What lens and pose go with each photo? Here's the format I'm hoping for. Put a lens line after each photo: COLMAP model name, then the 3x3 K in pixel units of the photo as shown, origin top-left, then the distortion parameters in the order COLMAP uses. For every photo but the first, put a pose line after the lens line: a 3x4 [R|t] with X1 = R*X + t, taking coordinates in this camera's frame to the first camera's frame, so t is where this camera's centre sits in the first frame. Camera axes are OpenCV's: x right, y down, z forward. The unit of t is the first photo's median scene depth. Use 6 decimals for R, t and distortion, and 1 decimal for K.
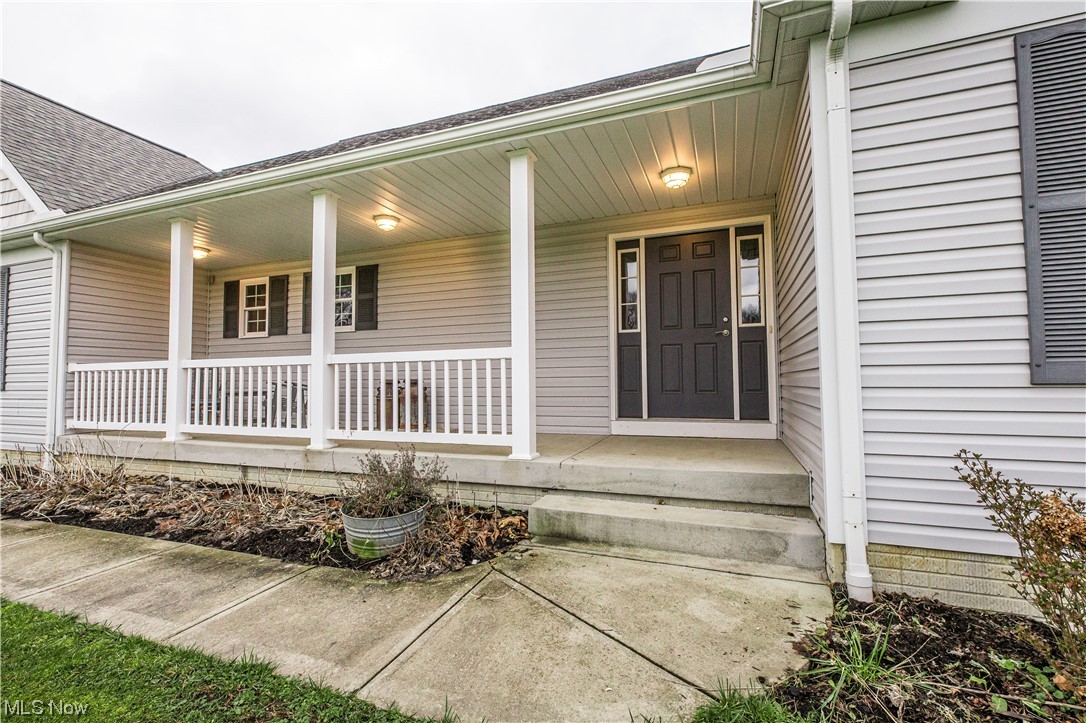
lens RADIAL K [[494.6, 0, 535.6], [0, 494.6, 362.0], [0, 0, 1]] dist [0.004061, 0.000049]
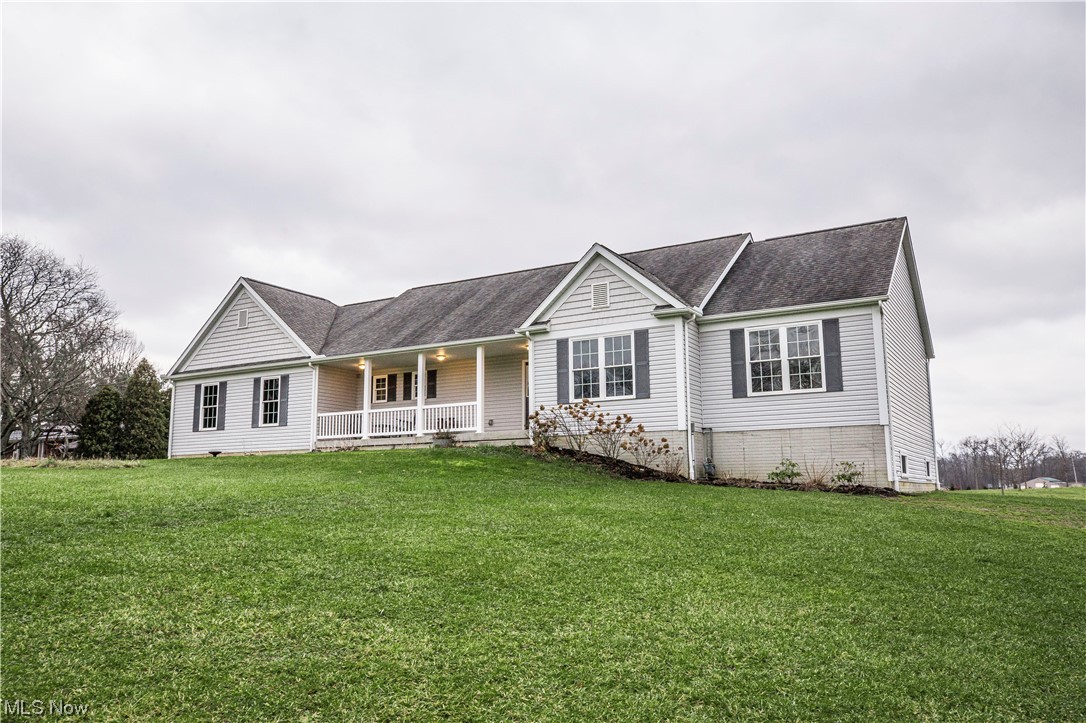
lens RADIAL K [[831.9, 0, 539.0], [0, 831.9, 361.9], [0, 0, 1]] dist [-0.002748, 0.001154]
pose [[0.987816, -0.023186, -0.153891, 0.946232], [0.005557, 0.993464, -0.114009, 0.266945], [0.155529, 0.111764, 0.981488, -3.449772]]
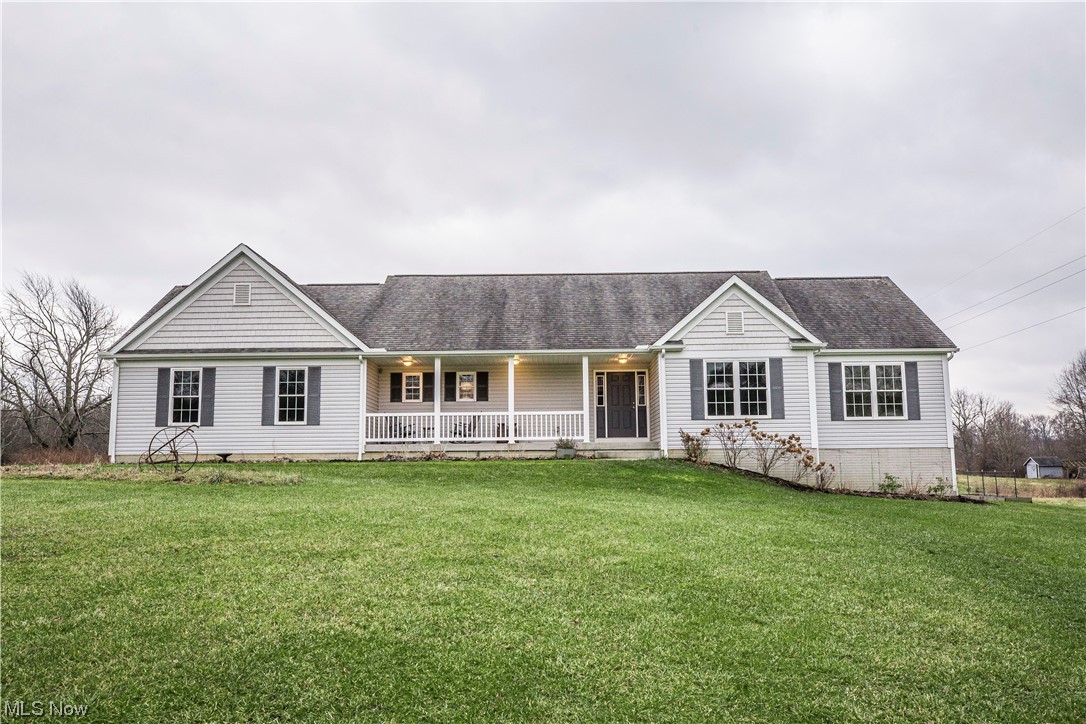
lens RADIAL K [[851.9, 0, 547.2], [0, 851.9, 362.3], [0, 0, 1]] dist [-0.002116, -0.001546]
pose [[0.933586, 0.044904, 0.355529, -1.799652], [-0.013361, 0.995790, -0.090683, 0.130929], [-0.358104, 0.079910, 0.930256, -3.343630]]
